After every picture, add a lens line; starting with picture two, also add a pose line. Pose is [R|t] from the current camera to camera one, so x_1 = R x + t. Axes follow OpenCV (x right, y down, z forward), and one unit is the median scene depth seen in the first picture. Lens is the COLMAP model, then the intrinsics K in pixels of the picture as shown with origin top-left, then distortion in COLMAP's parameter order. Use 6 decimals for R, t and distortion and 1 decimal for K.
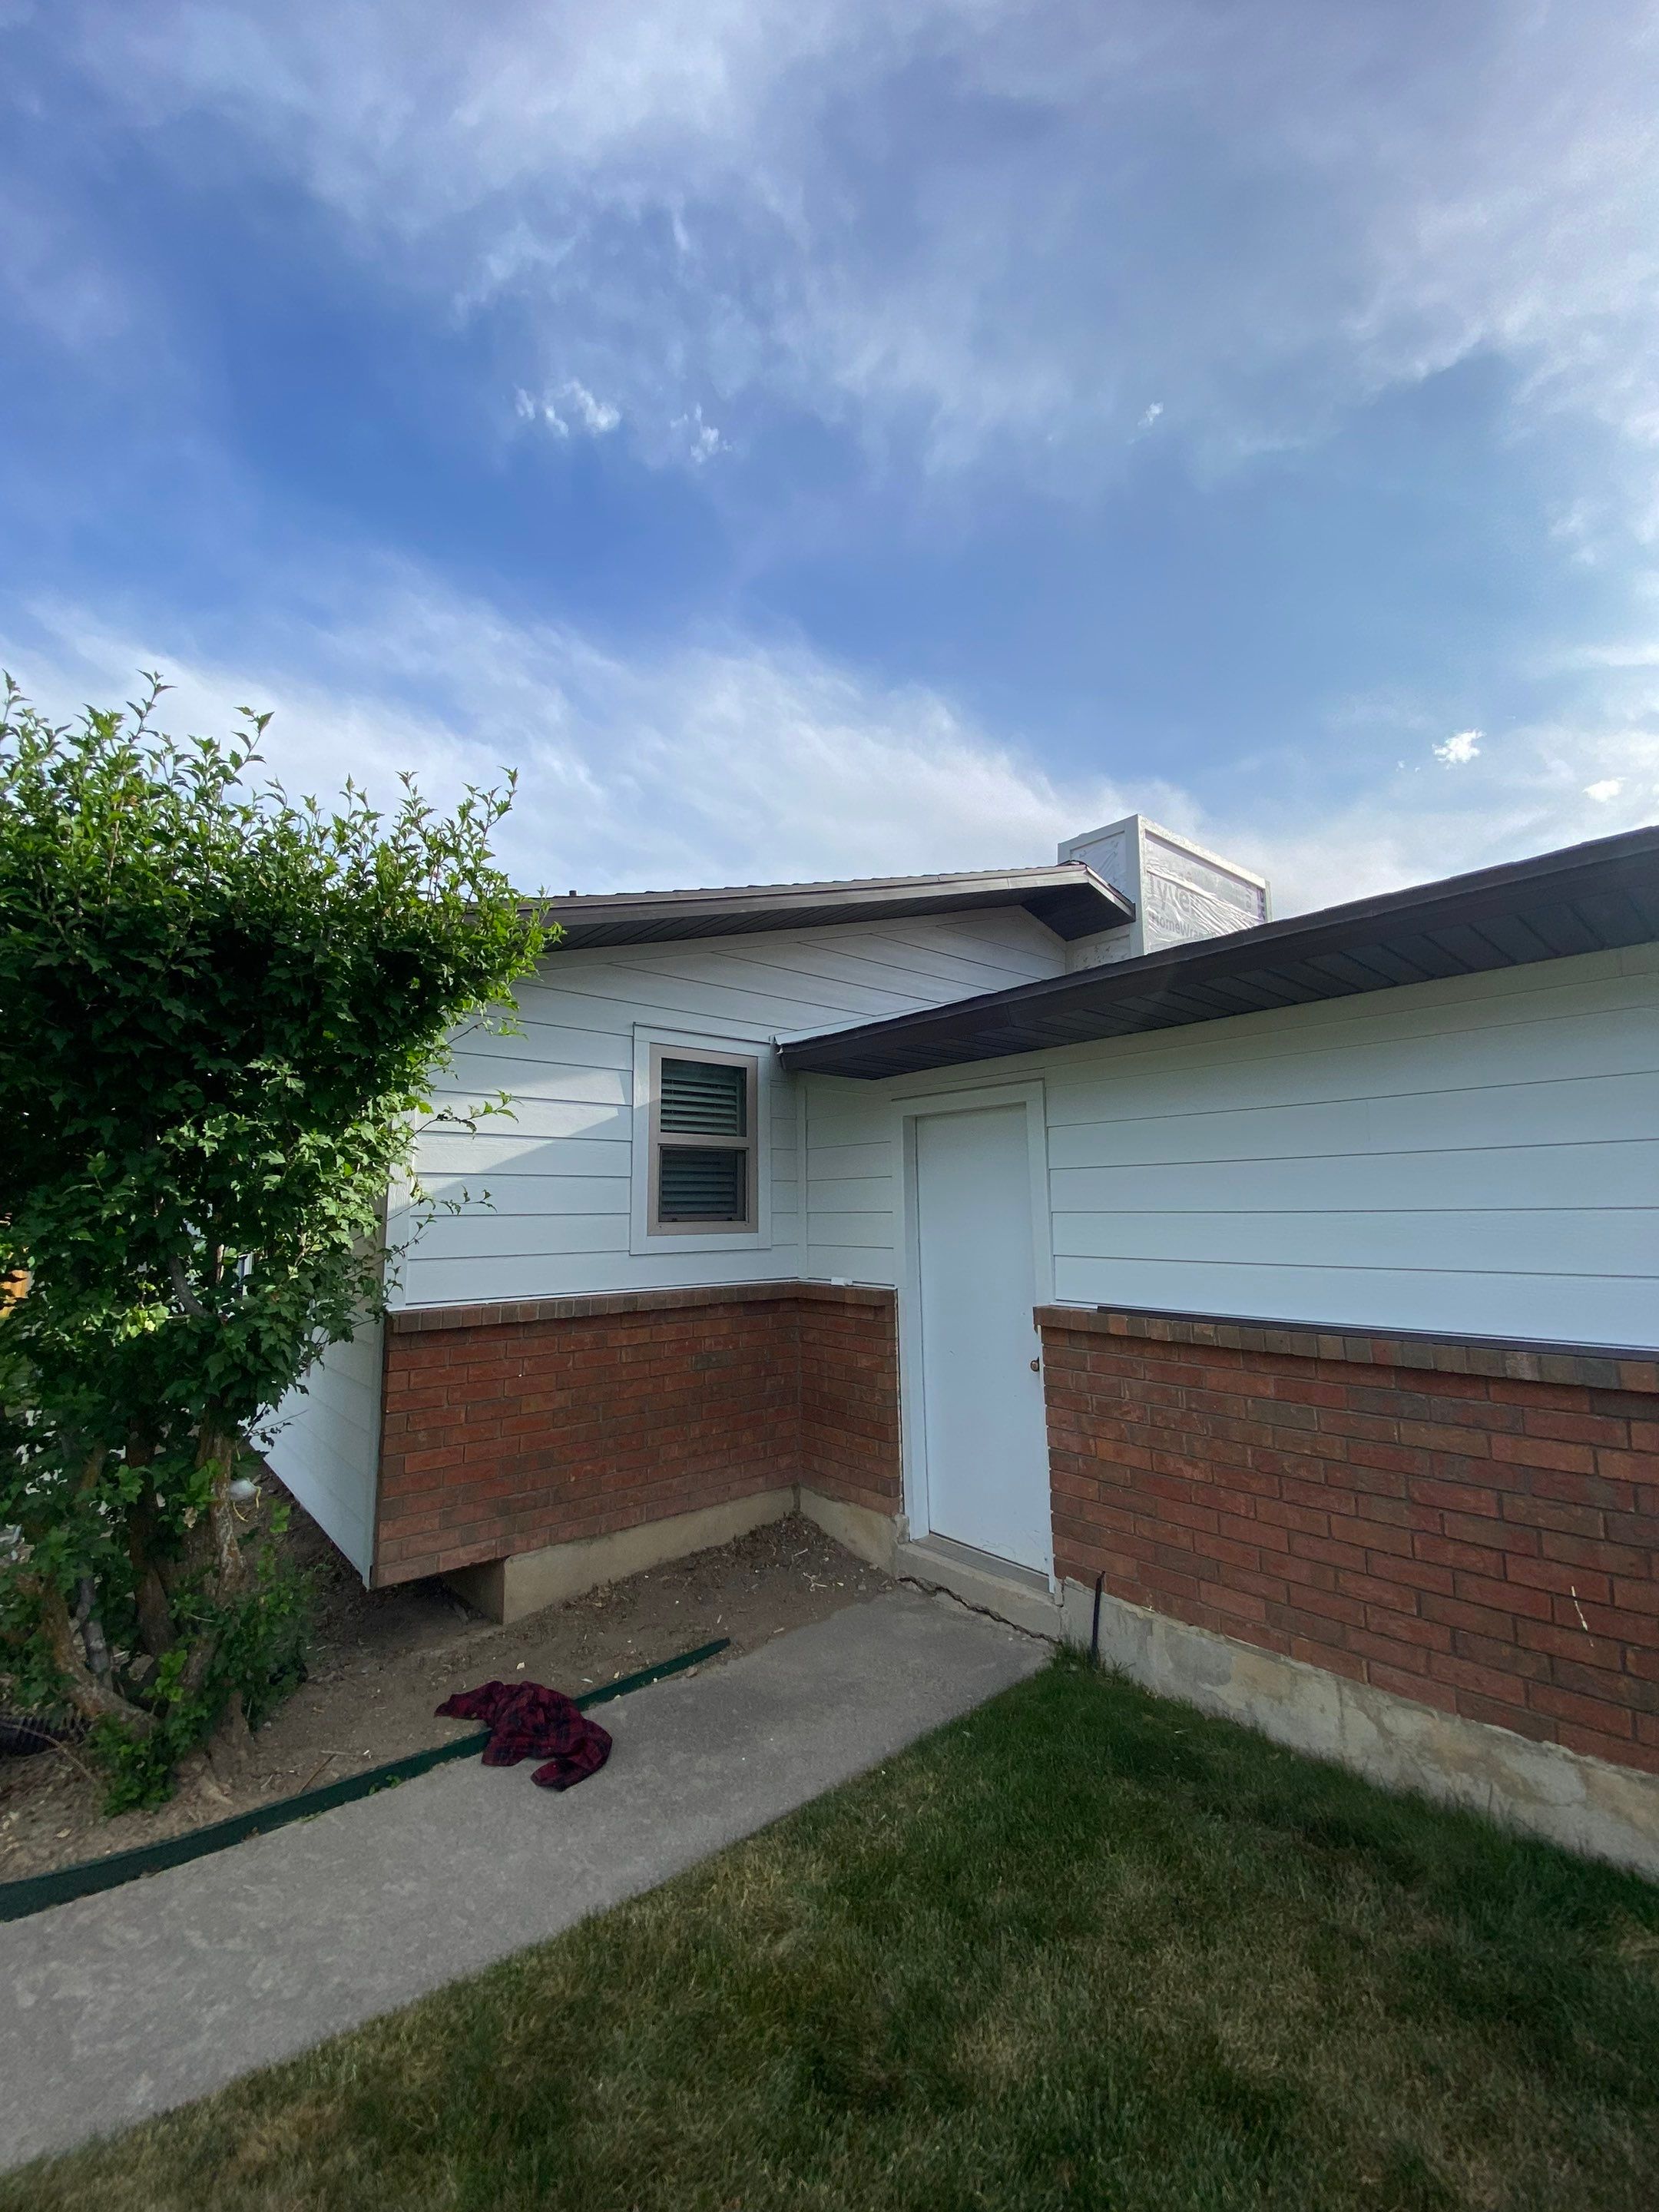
lens RADIAL K [[891.7, 0, 859.9], [0, 891.7, 1051.5], [0, 0, 1]] dist [-0.031212, -0.001292]
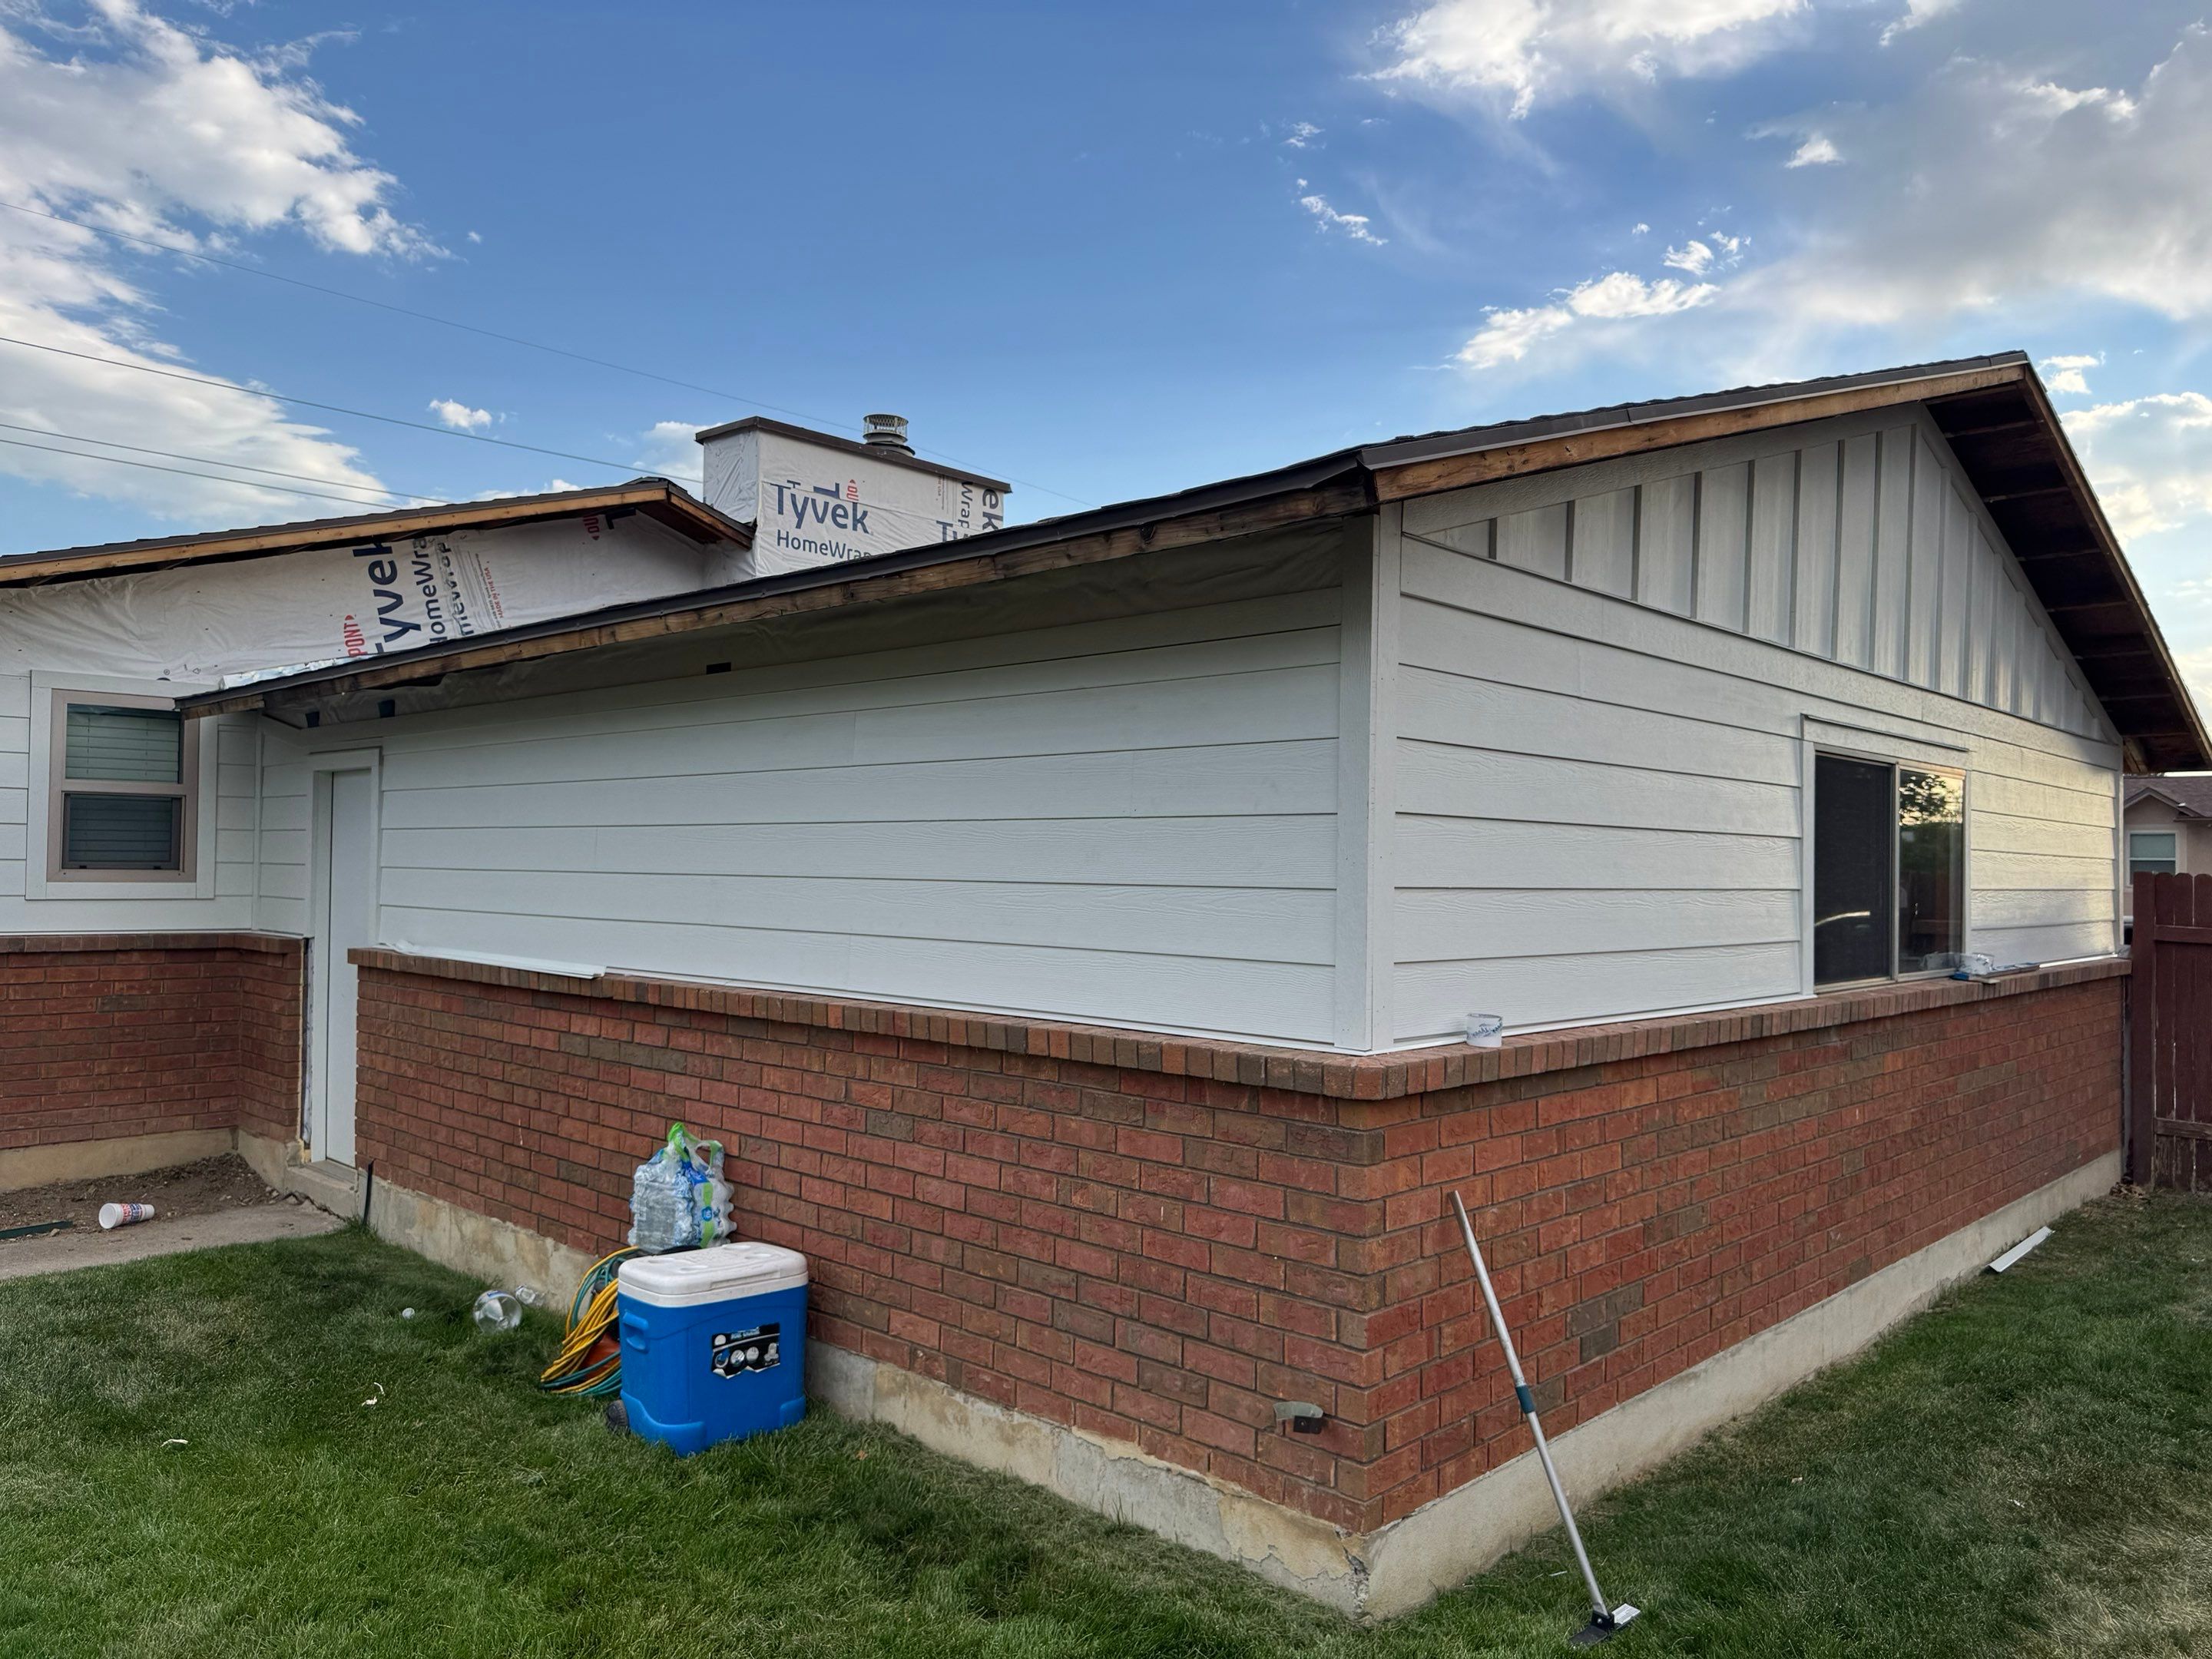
lens RADIAL K [[1587.8, 0, 1127.7], [0, 1587.8, 828.9], [0, 0, 1]] dist [0.059429, -0.070026]
pose [[0.996279, 0.024350, 0.082676, 0.895262], [-0.036428, 0.988334, 0.147880, -0.180962], [-0.078111, -0.150341, 0.985544, -0.960082]]
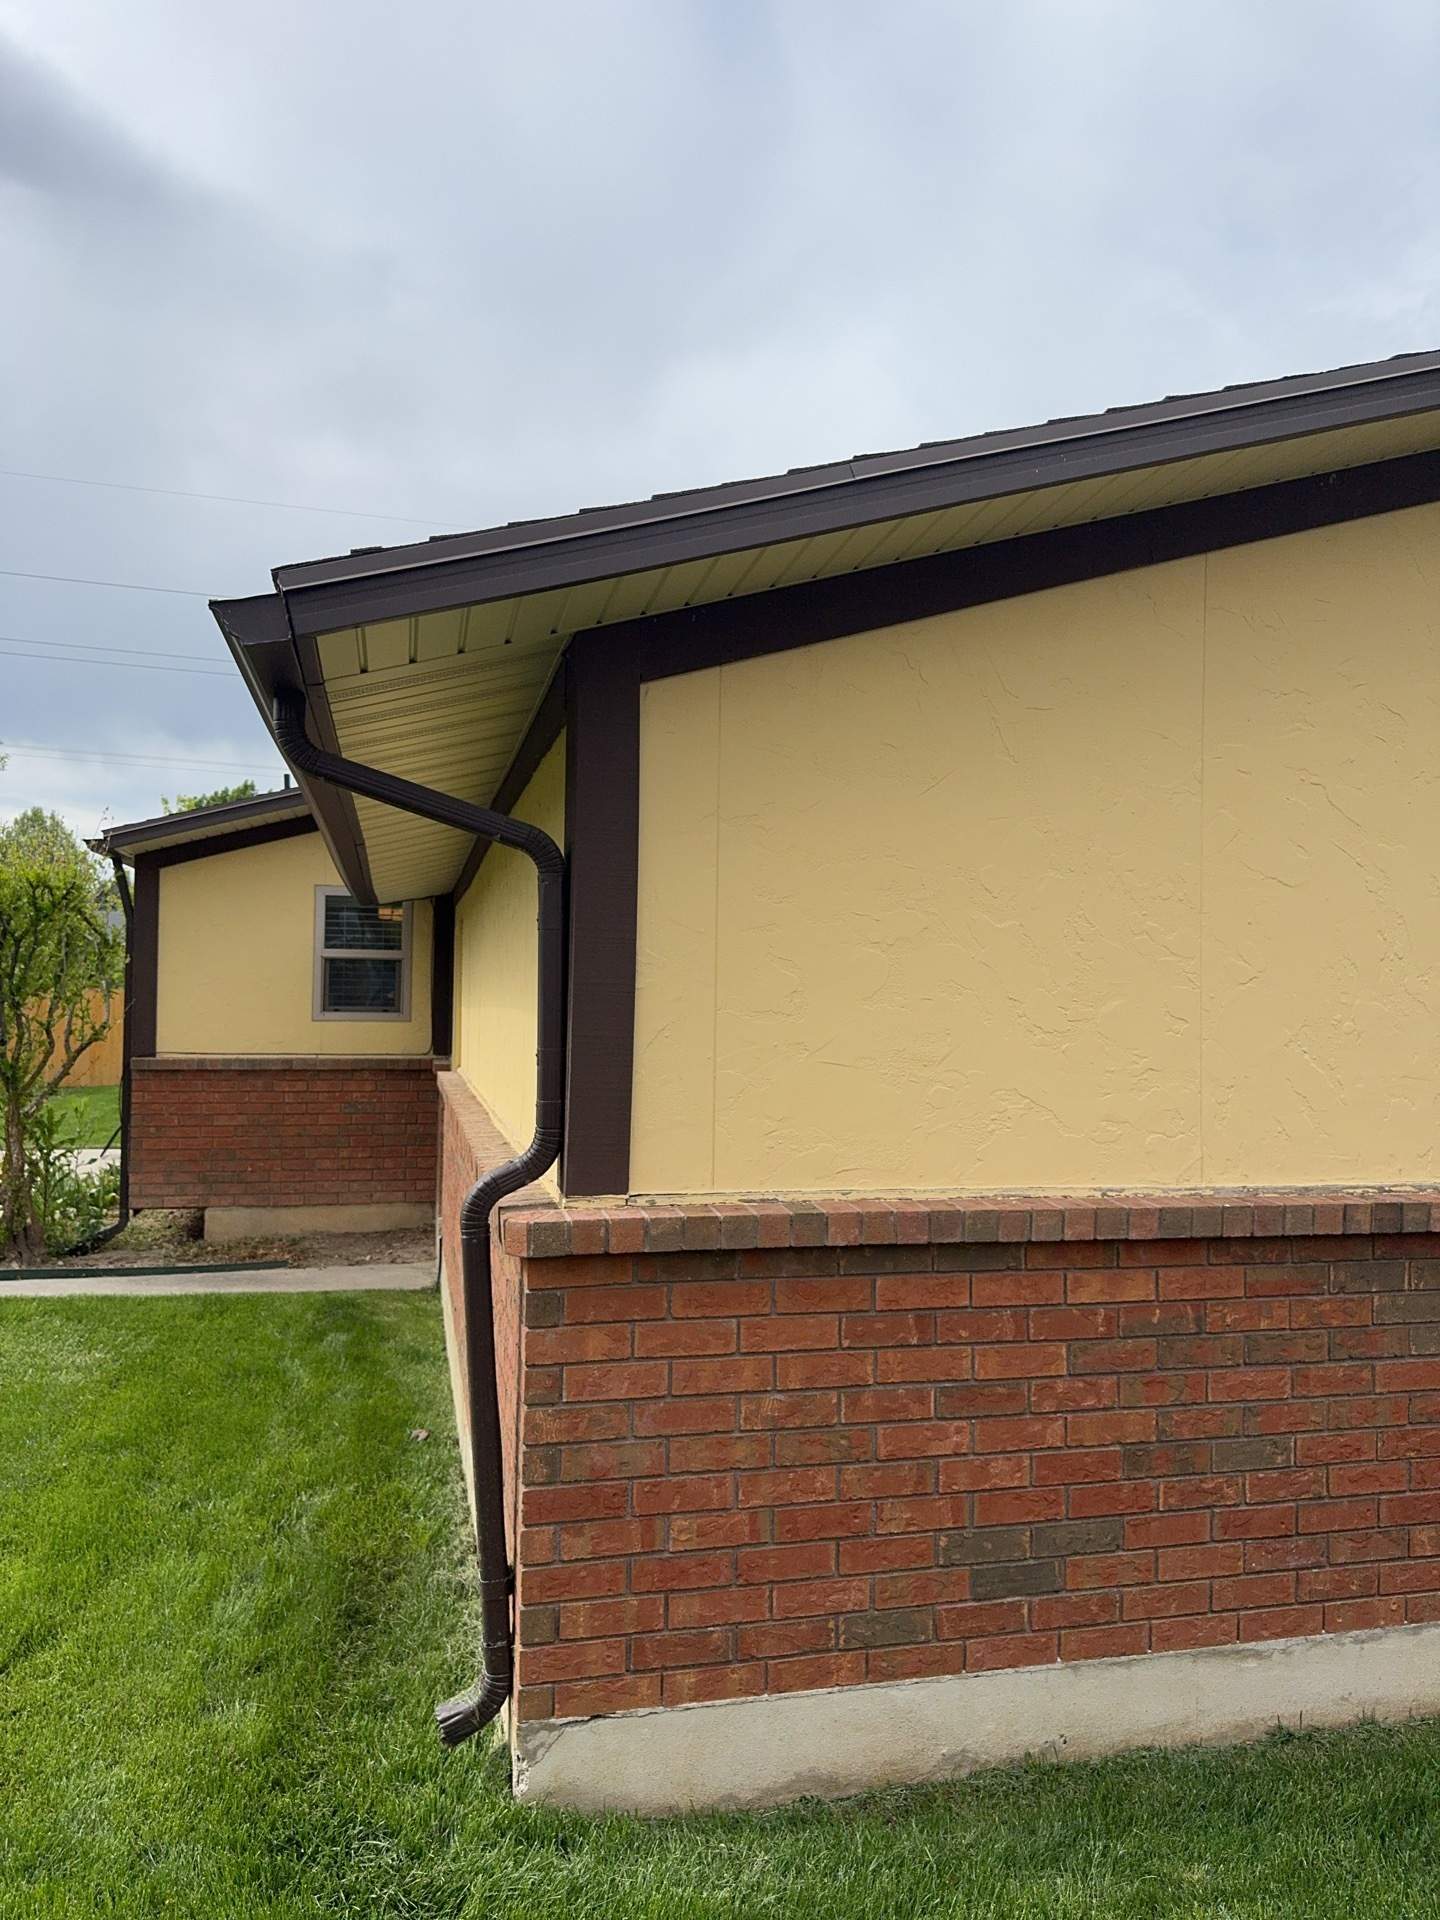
lens RADIAL K [[1378.2, 0, 721.0], [0, 1378.2, 971.6], [0, 0, 1]] dist [0.059429, -0.070026]
pose [[0.880164, 0.009784, -0.474569, 1.517743], [0.061442, 0.989028, 0.134344, -0.144517], [0.470676, -0.147404, 0.869906, -0.686362]]
